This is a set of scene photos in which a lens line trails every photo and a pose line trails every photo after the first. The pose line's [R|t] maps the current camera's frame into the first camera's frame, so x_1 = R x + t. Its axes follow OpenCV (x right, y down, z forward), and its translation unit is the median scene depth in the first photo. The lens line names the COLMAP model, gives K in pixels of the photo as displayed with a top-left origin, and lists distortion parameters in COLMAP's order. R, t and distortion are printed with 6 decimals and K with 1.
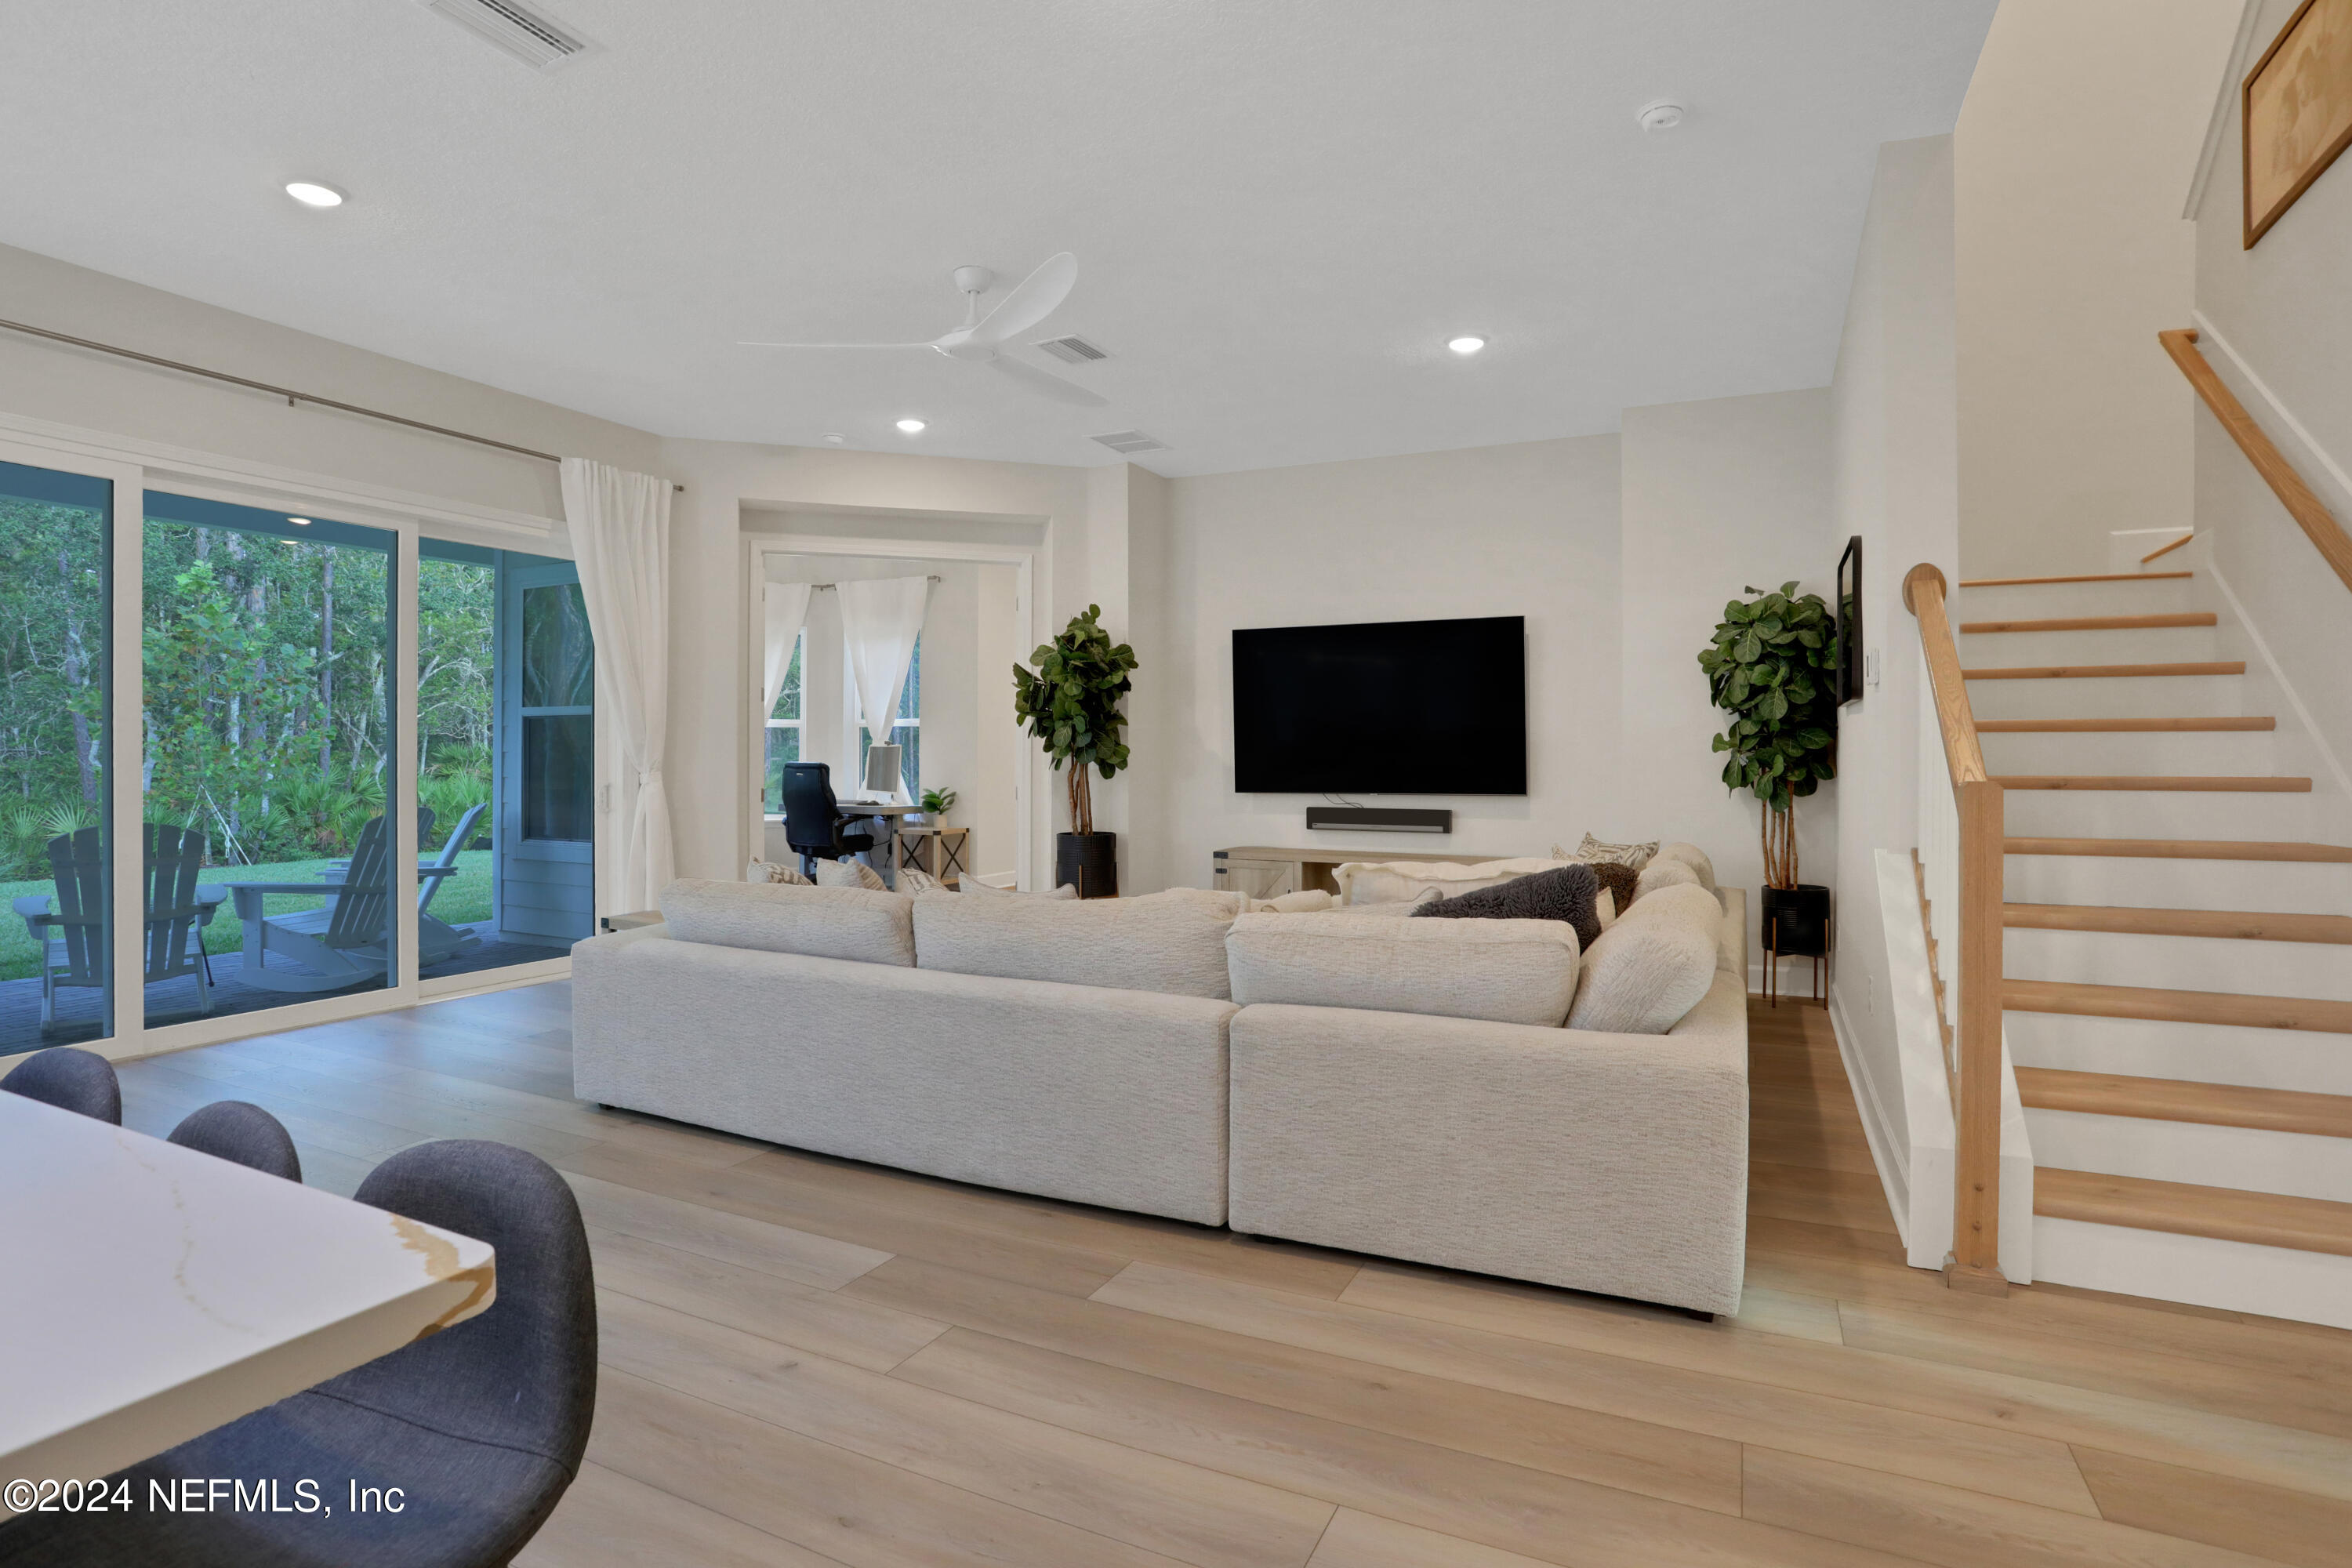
lens RADIAL K [[1163.0, 0, 1172.0], [0, 1163.0, 764.4], [0, 0, 1]] dist [0.003422, 0.000544]
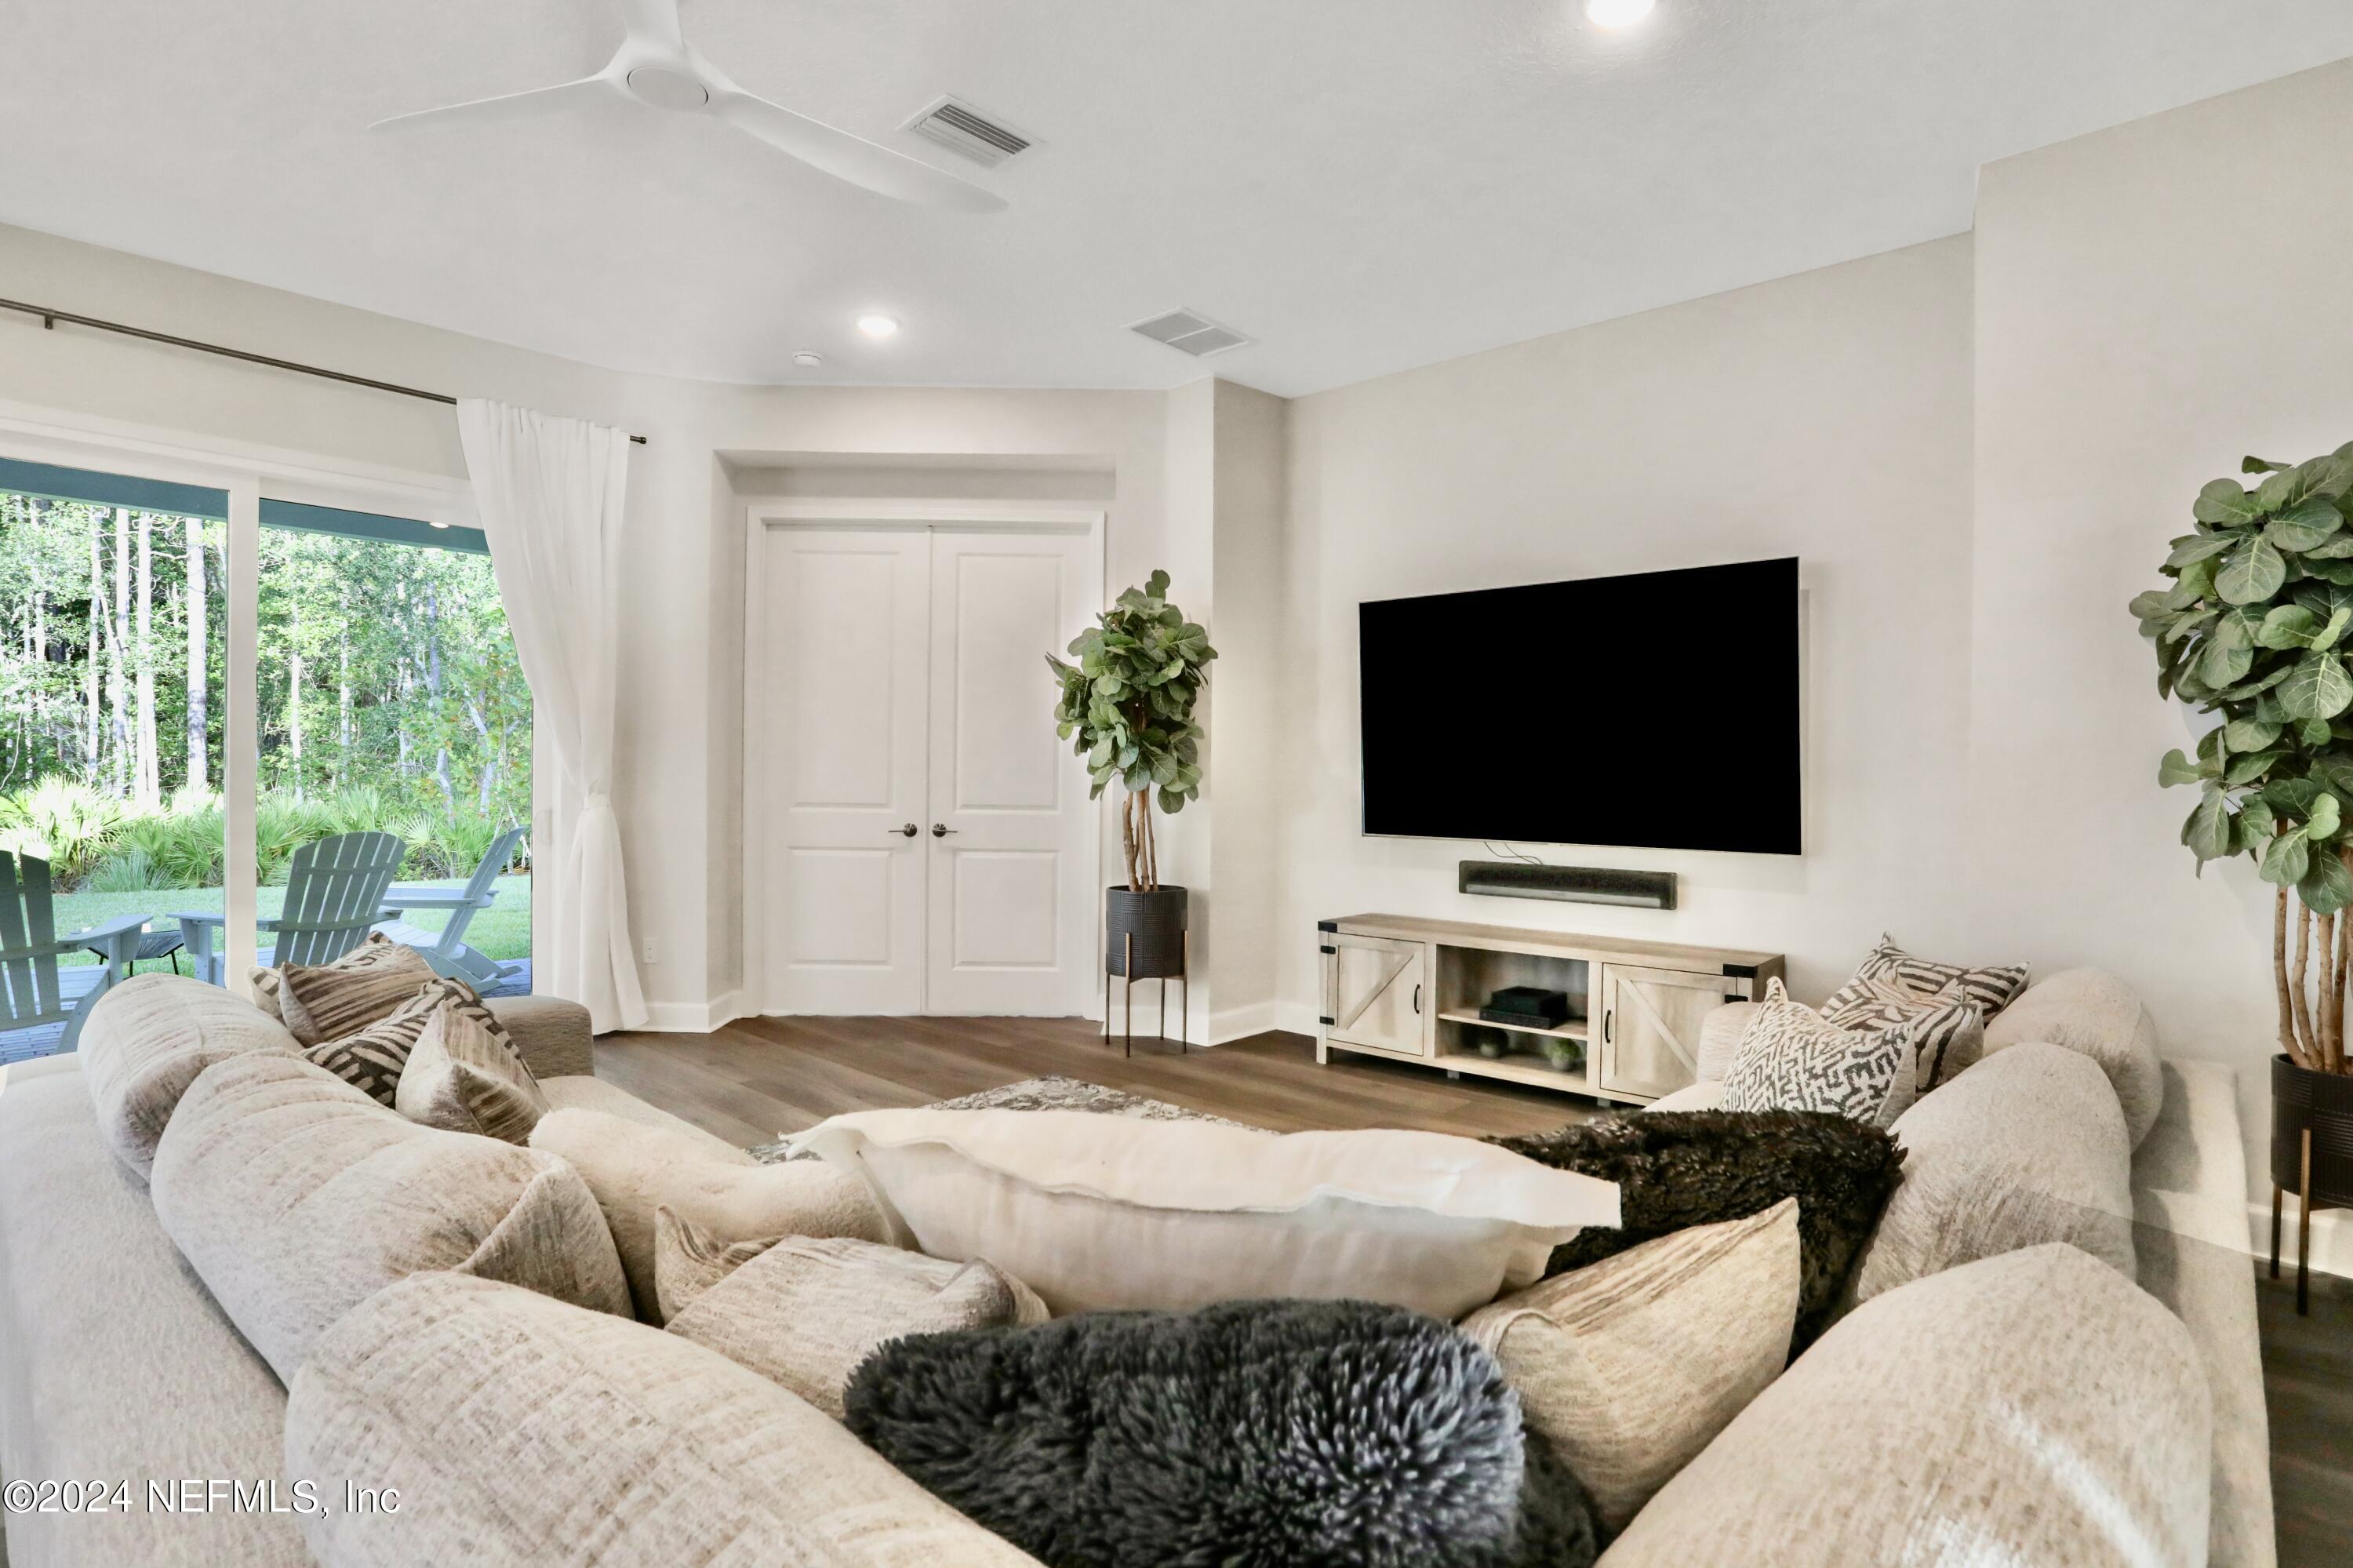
lens RADIAL K [[1191.5, 0, 1174.7], [0, 1191.5, 784.1], [0, 0, 1]] dist [-0.020483, 0.009136]
pose [[0.967350, 0.011449, -0.253187, 0.141268], [-0.012284, 0.999923, -0.001716, -0.004423], [0.253148, 0.004770, 0.967416, 0.312092]]
